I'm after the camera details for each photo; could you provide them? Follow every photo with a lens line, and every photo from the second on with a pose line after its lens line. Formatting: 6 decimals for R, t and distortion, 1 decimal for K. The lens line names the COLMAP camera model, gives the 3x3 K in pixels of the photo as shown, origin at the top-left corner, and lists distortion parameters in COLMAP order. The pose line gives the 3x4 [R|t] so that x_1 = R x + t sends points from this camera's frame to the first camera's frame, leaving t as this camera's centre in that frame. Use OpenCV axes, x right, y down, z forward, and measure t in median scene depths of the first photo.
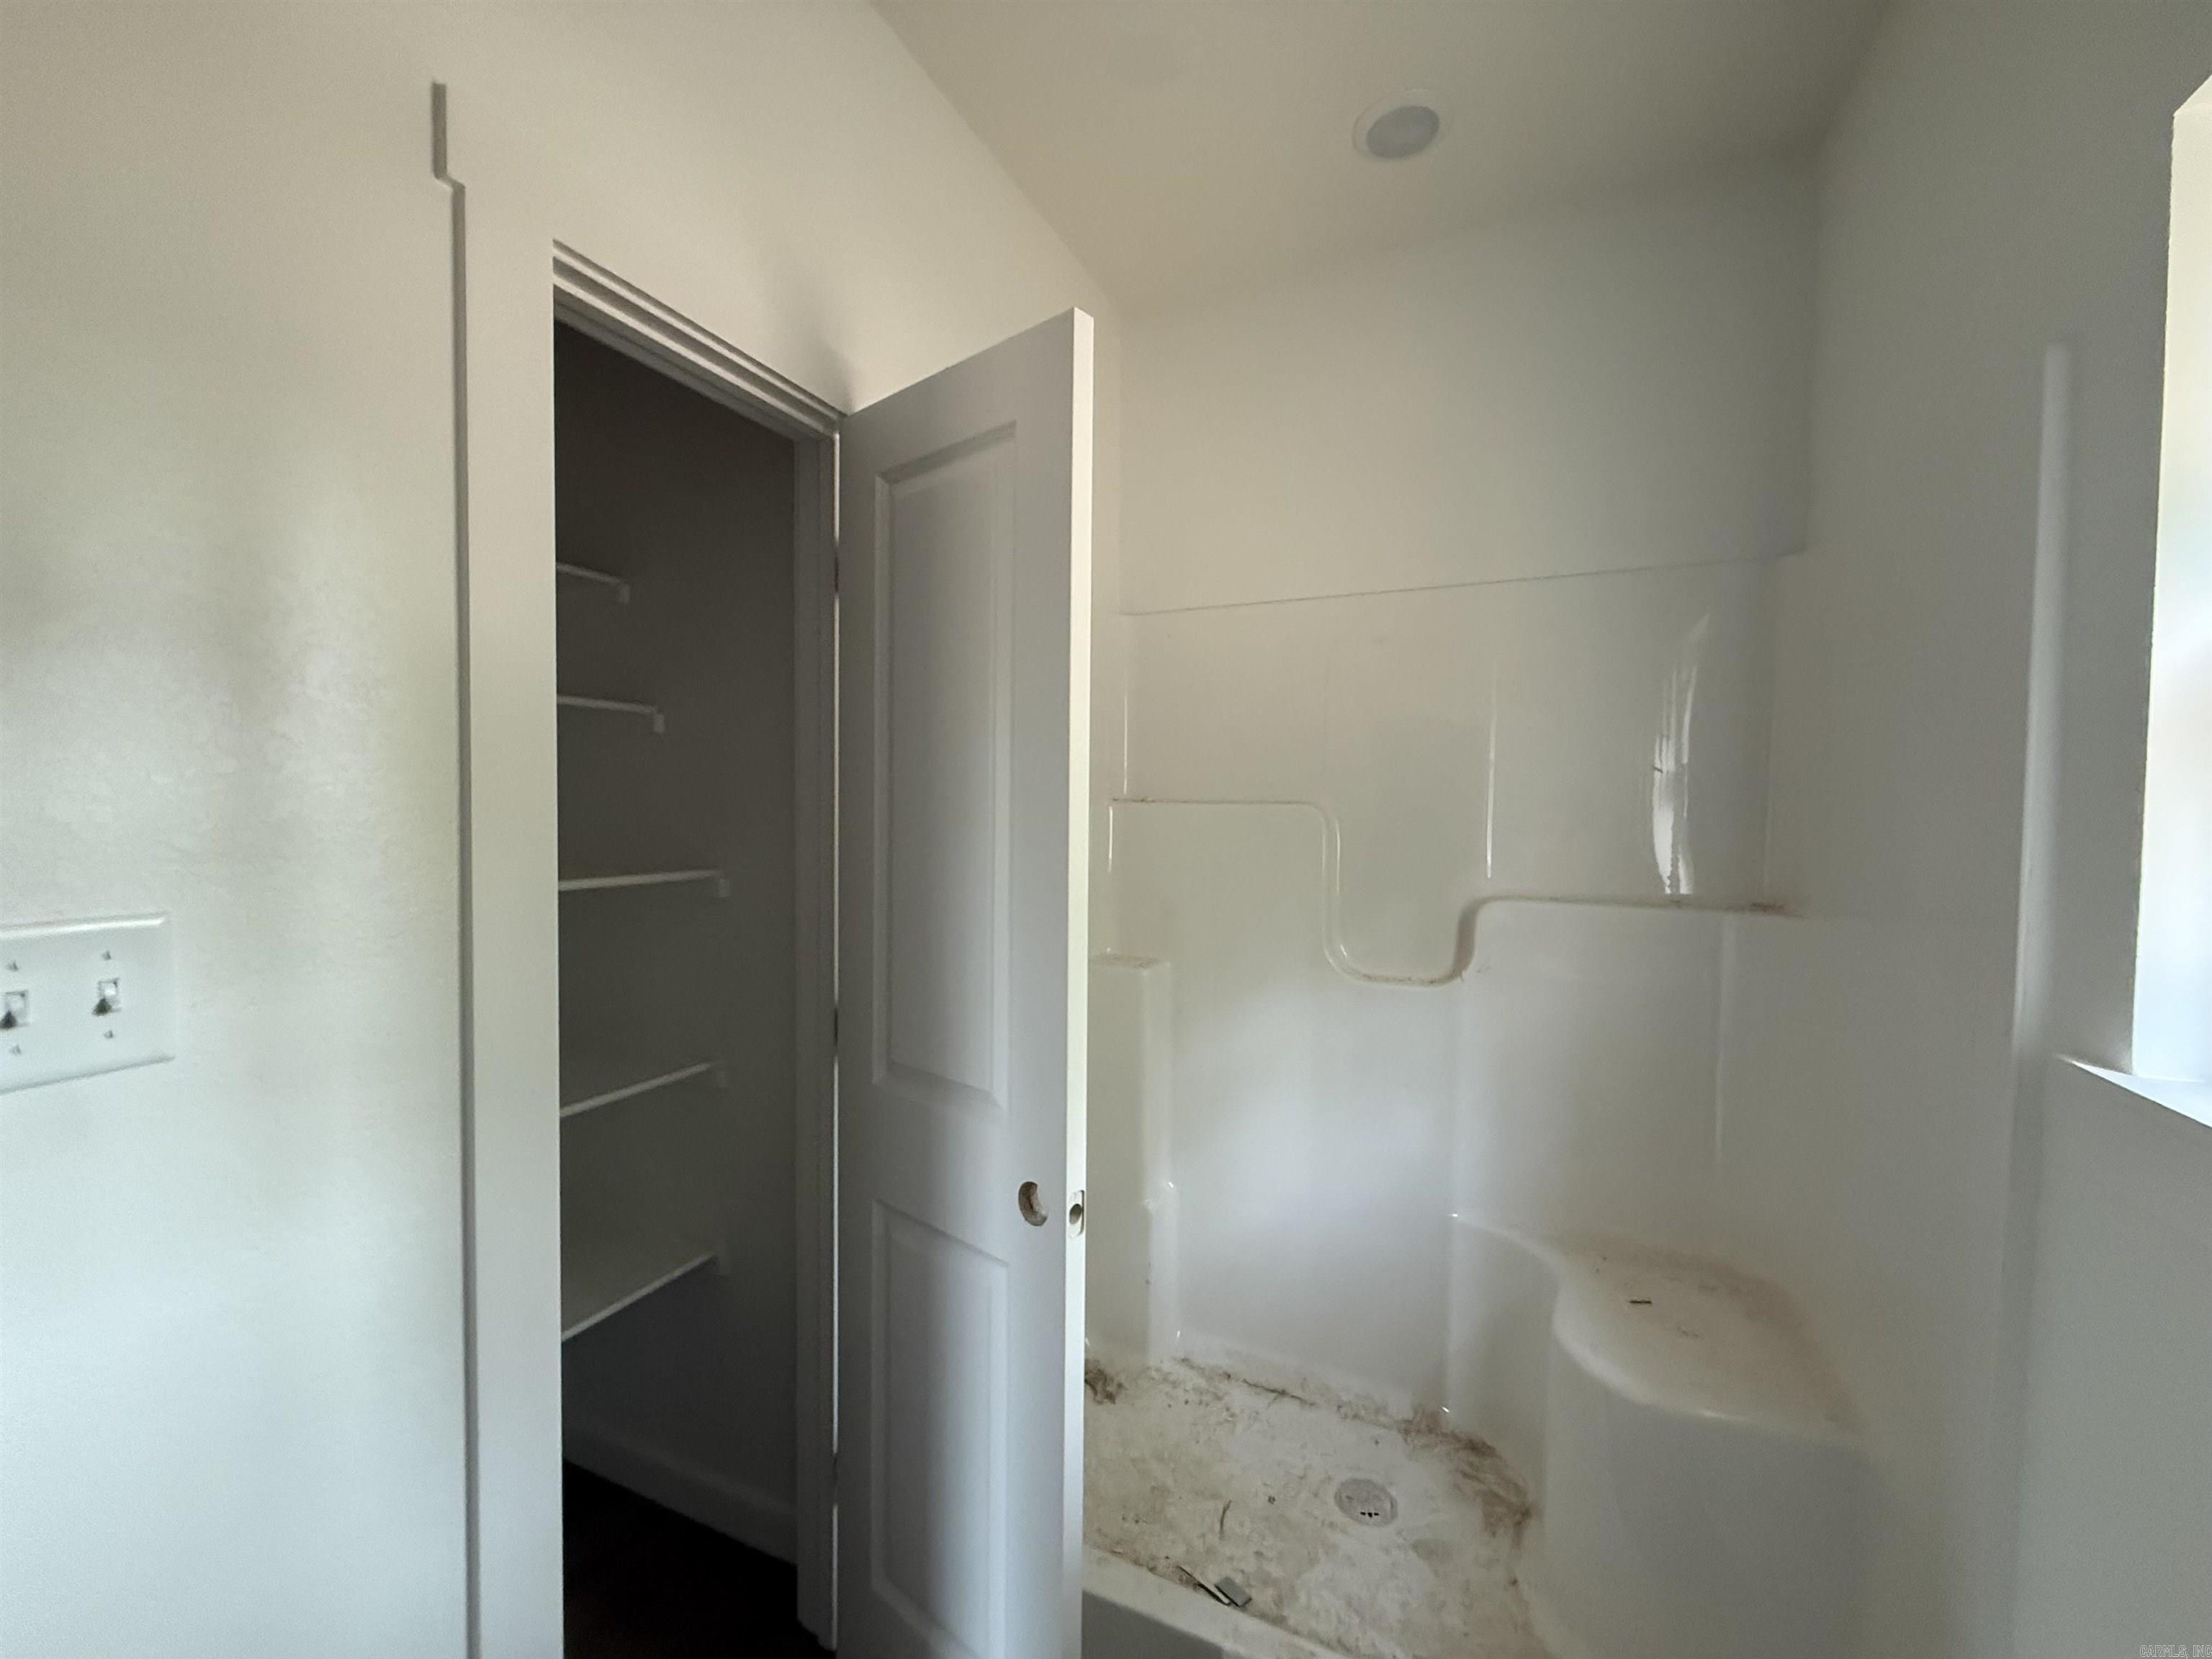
lens RADIAL K [[880.3, 0, 1097.4], [0, 880.3, 830.1], [0, 0, 1]] dist [0.000497, -0.000094]
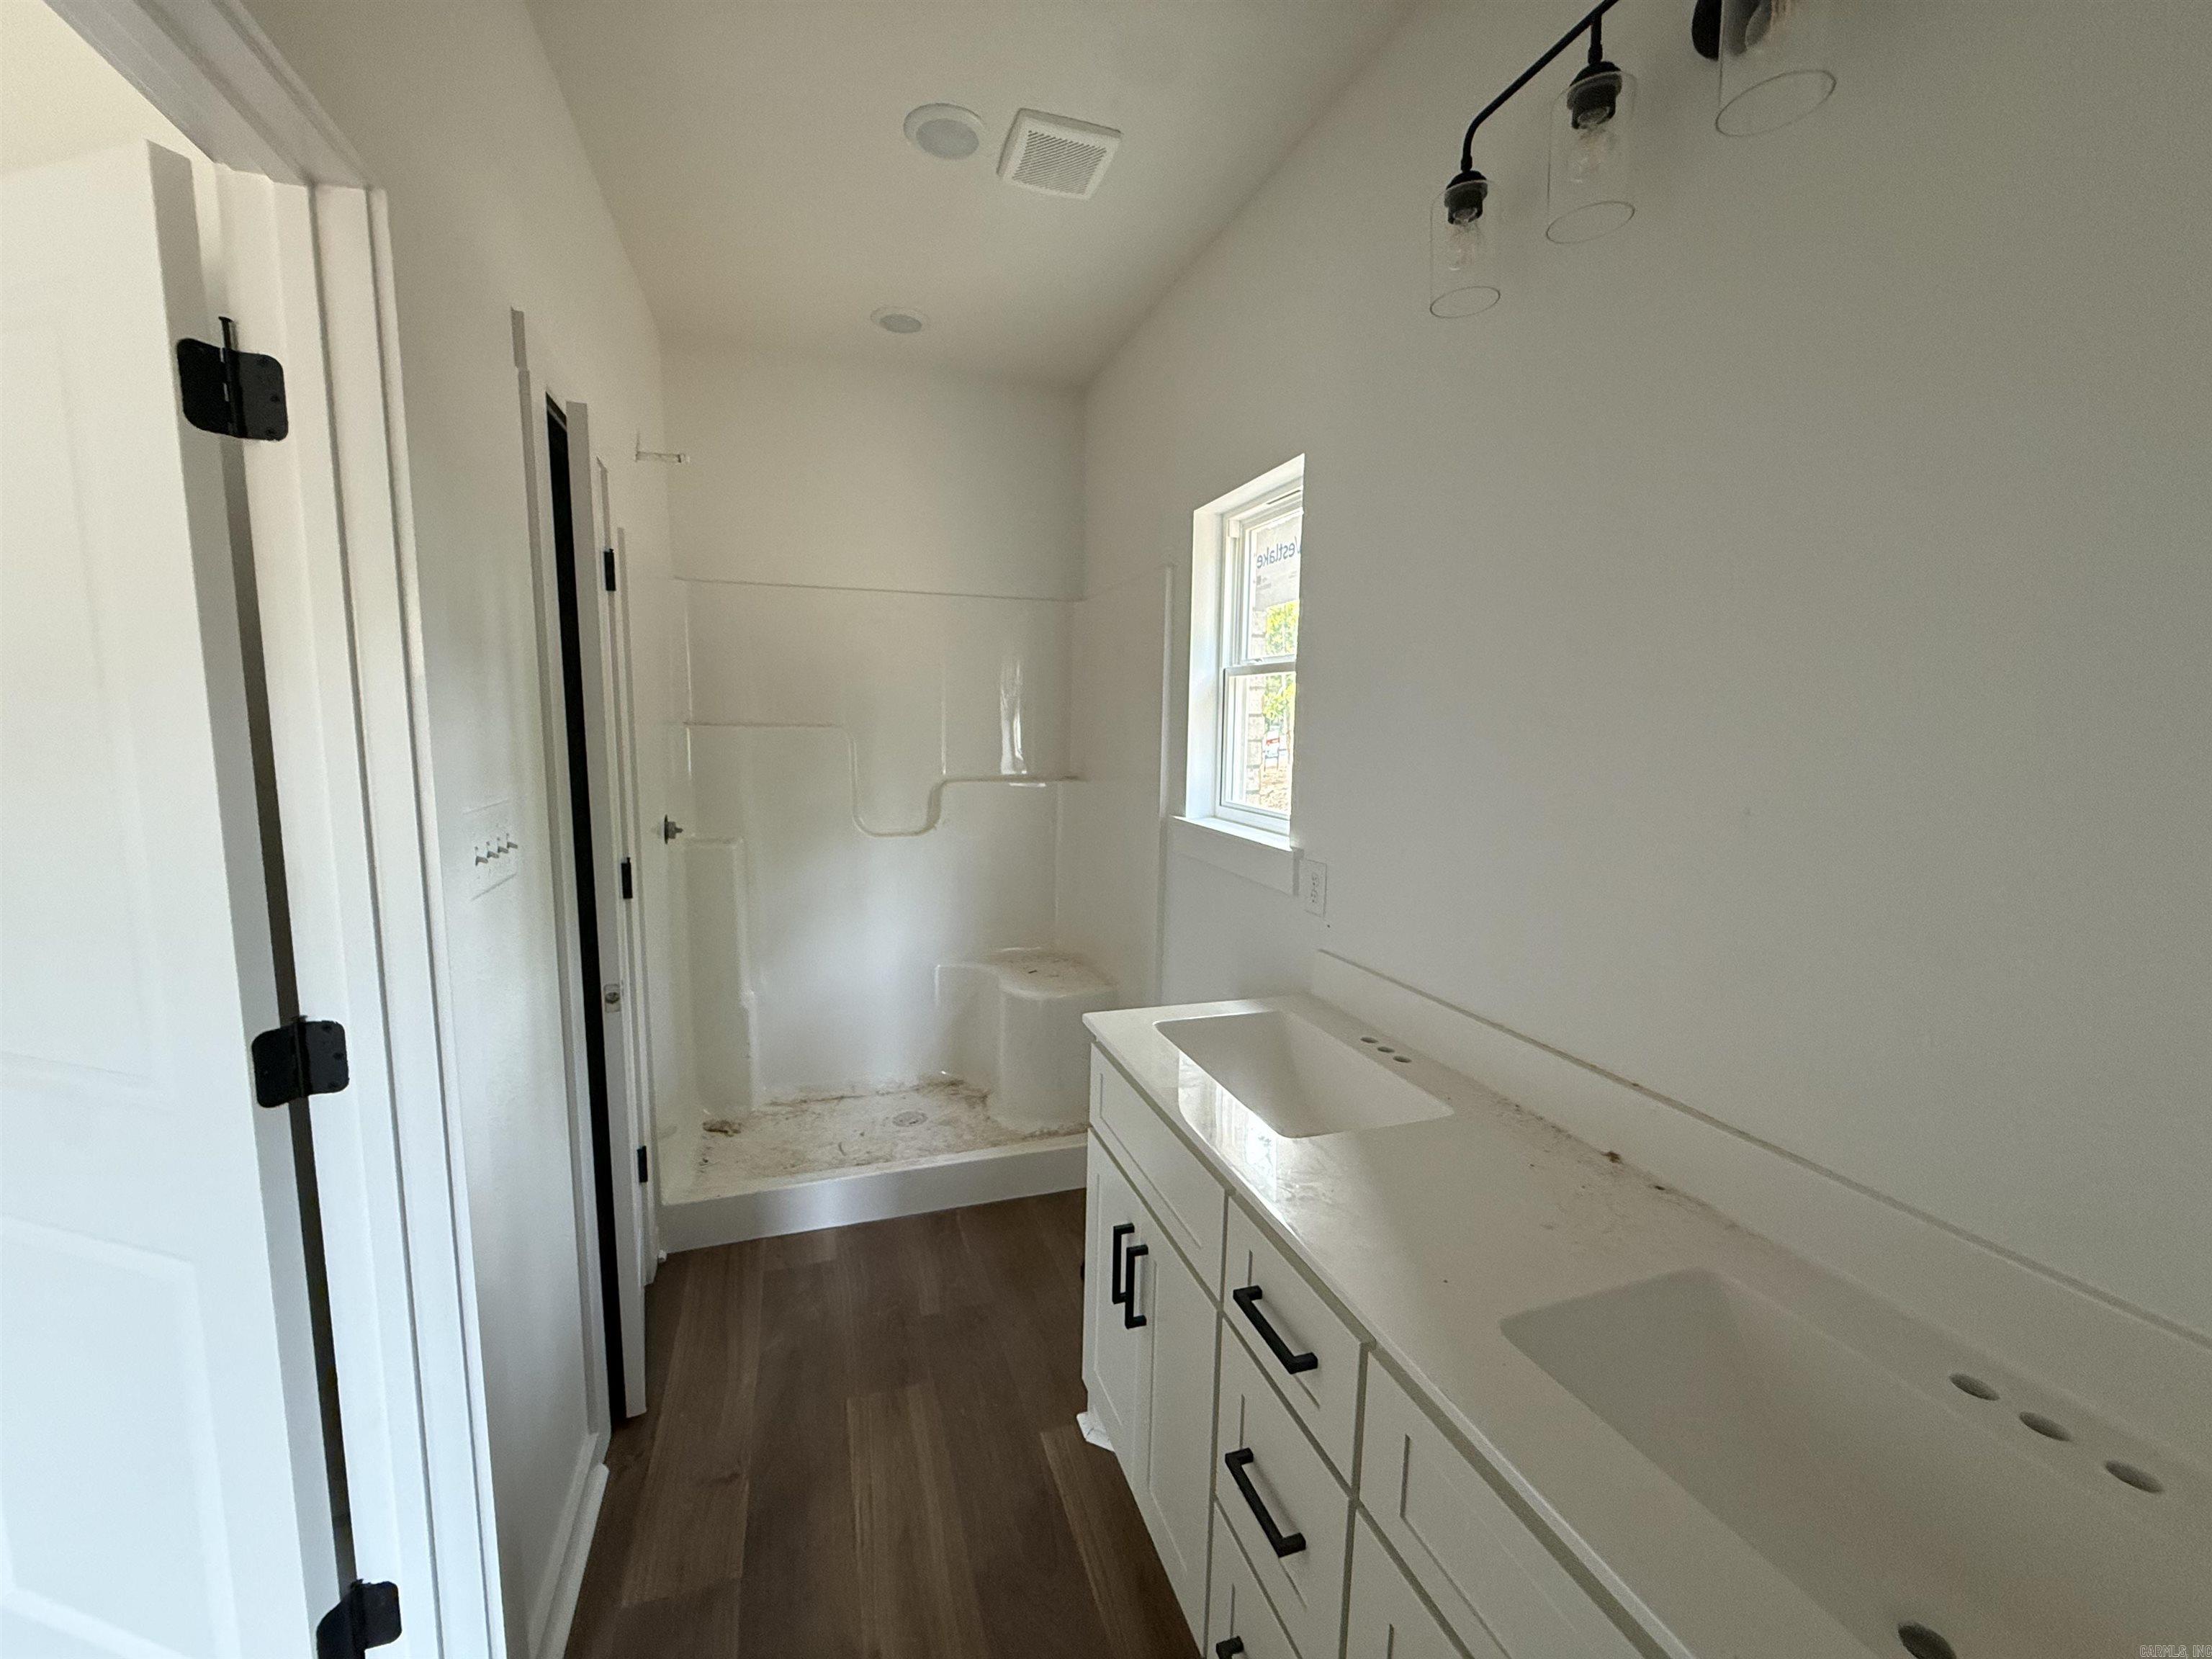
lens RADIAL K [[880.3, 0, 1097.4], [0, 880.3, 830.1], [0, 0, 1]] dist [0.000497, -0.000094]
pose [[0.730483, -0.084585, 0.677672, -0.583387], [0.014231, 0.993970, 0.108724, -0.012904], [-0.682782, -0.069777, 0.727282, -0.526307]]
